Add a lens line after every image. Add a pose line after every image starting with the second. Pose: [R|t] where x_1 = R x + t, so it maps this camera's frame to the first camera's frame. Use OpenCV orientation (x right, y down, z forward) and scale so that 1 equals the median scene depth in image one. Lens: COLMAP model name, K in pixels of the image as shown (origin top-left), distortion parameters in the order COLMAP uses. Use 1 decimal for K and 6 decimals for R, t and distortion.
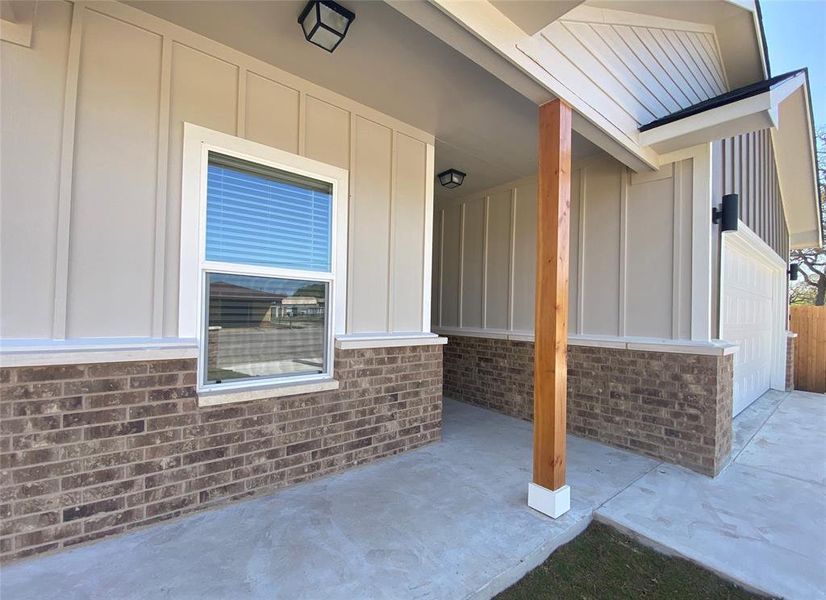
lens RADIAL K [[327.5, 0, 413.0], [0, 327.5, 300.0], [0, 0, 1]] dist [0.001607, -0.009390]
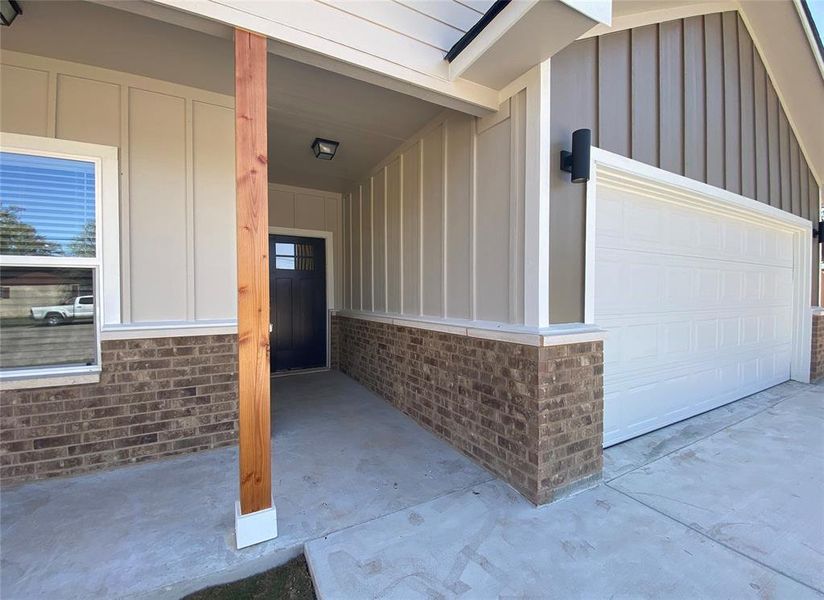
lens RADIAL K [[320.1, 0, 425.6], [0, 320.1, 290.4], [0, 0, 1]] dist [0.001145, -0.010345]
pose [[0.988662, -0.030433, -0.147040, 0.795976], [0.033960, 0.999191, 0.021531, 0.018505], [0.146265, -0.026280, 0.988896, 0.233735]]
